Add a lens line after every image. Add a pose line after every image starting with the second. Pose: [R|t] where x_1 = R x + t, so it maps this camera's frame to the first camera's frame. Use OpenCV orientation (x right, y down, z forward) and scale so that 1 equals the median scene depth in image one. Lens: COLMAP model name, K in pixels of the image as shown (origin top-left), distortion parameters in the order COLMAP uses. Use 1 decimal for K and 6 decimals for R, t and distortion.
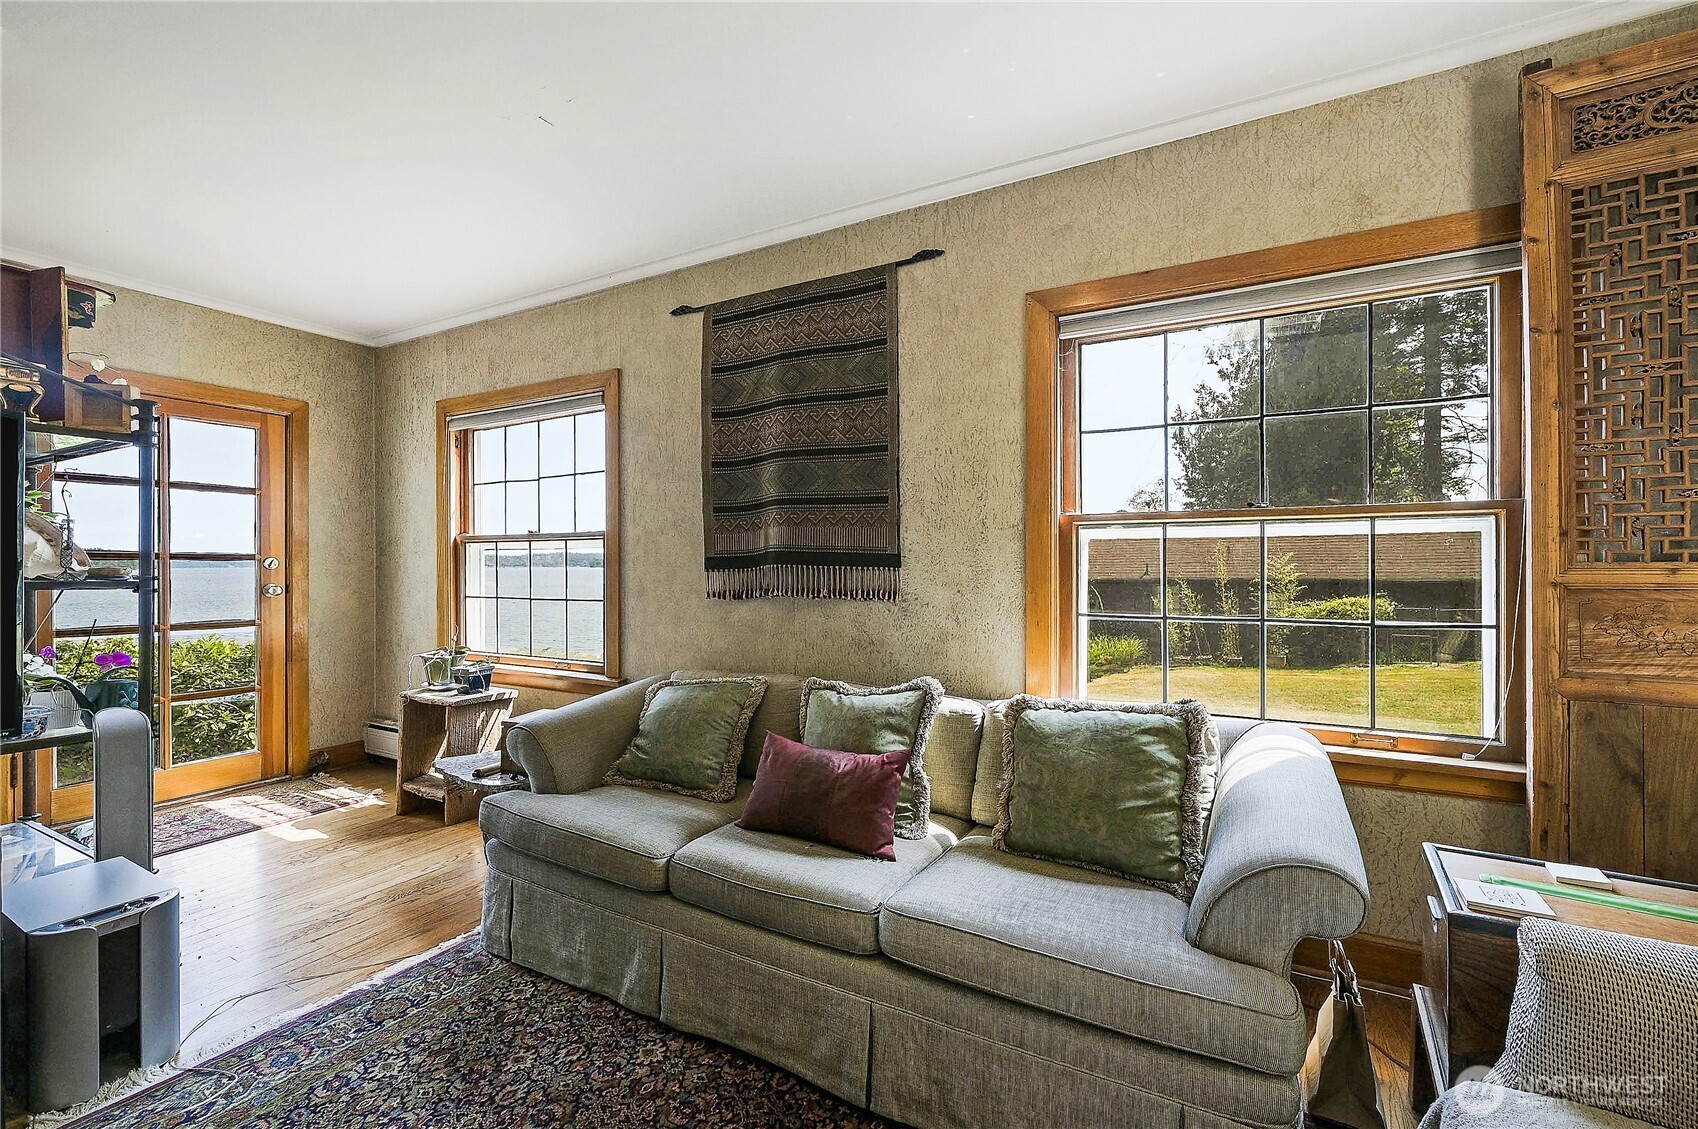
lens RADIAL K [[661.9, 0, 816.3], [0, 661.9, 564.6], [0, 0, 1]] dist [0.000737, -0.000166]
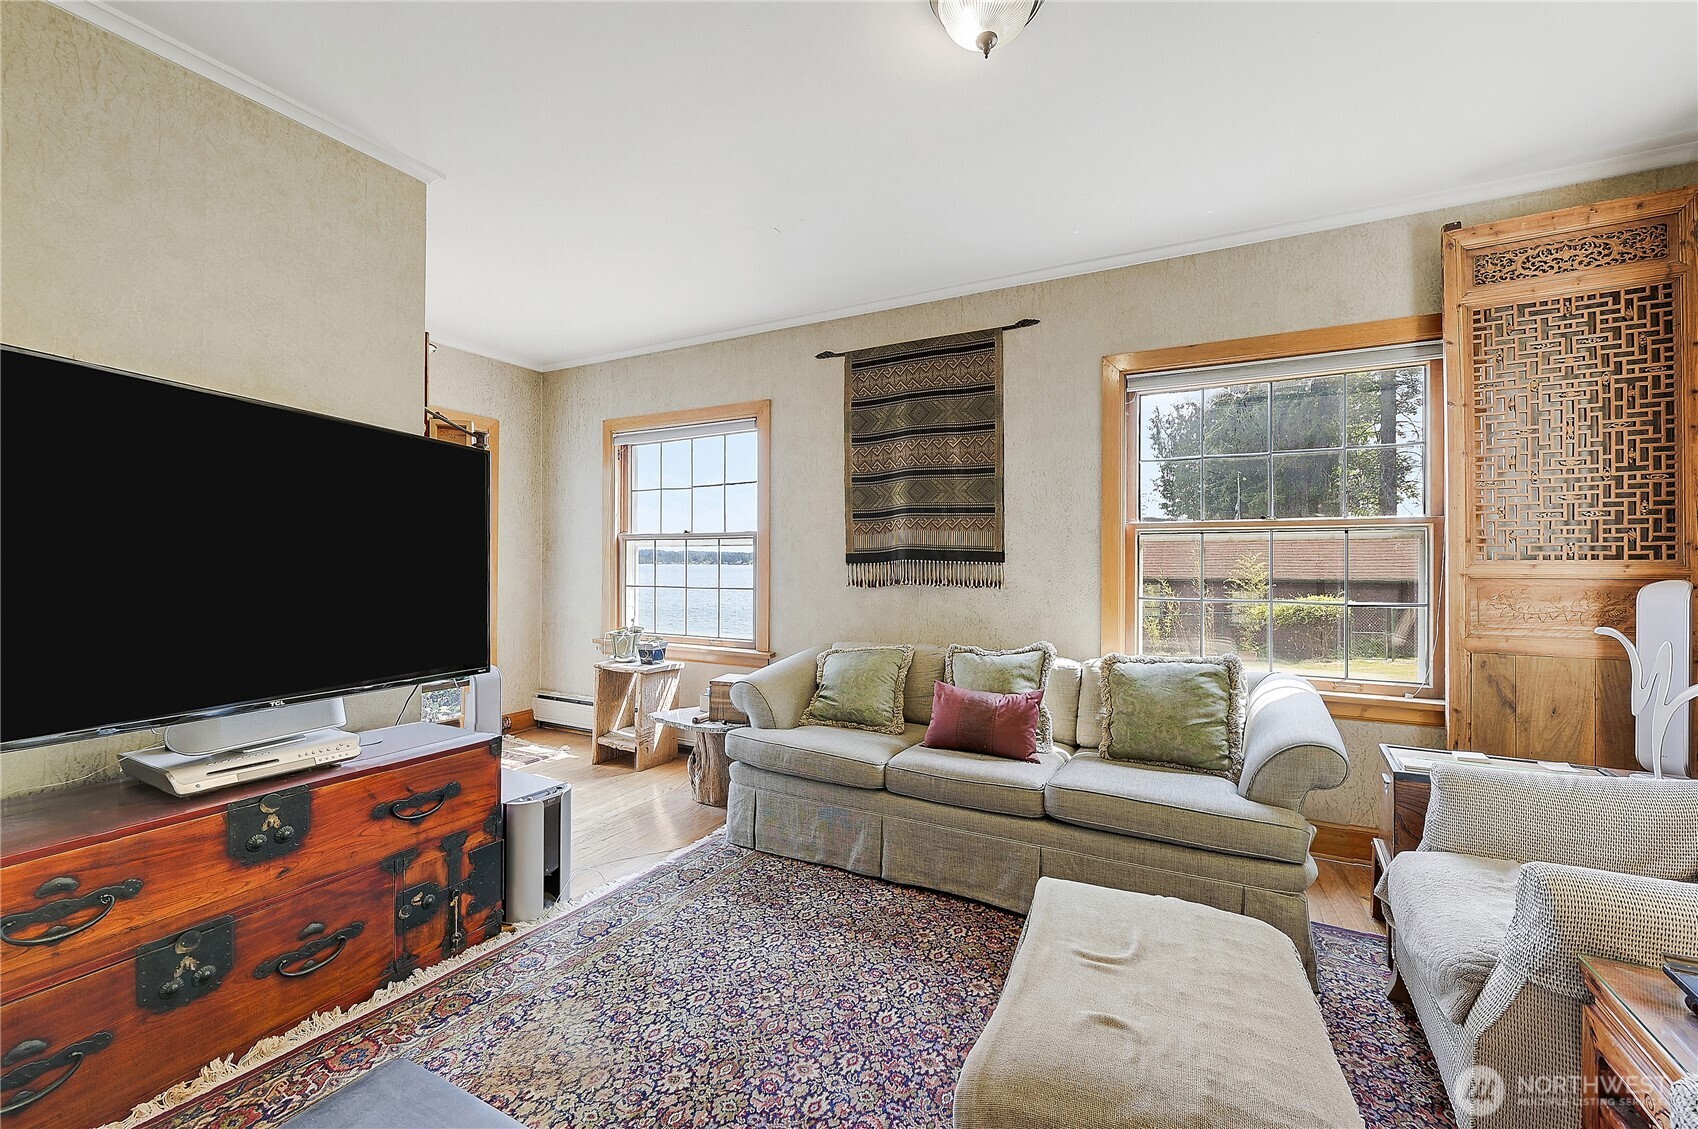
lens RADIAL K [[696.9, 0, 841.9], [0, 696.9, 561.2], [0, 0, 1]] dist [0.000723, -0.000307]
pose [[0.996376, 0.004991, 0.084913, -0.367933], [-0.004783, 0.999985, -0.002647, 0.008641], [-0.084925, 0.002231, 0.996385, -0.399957]]
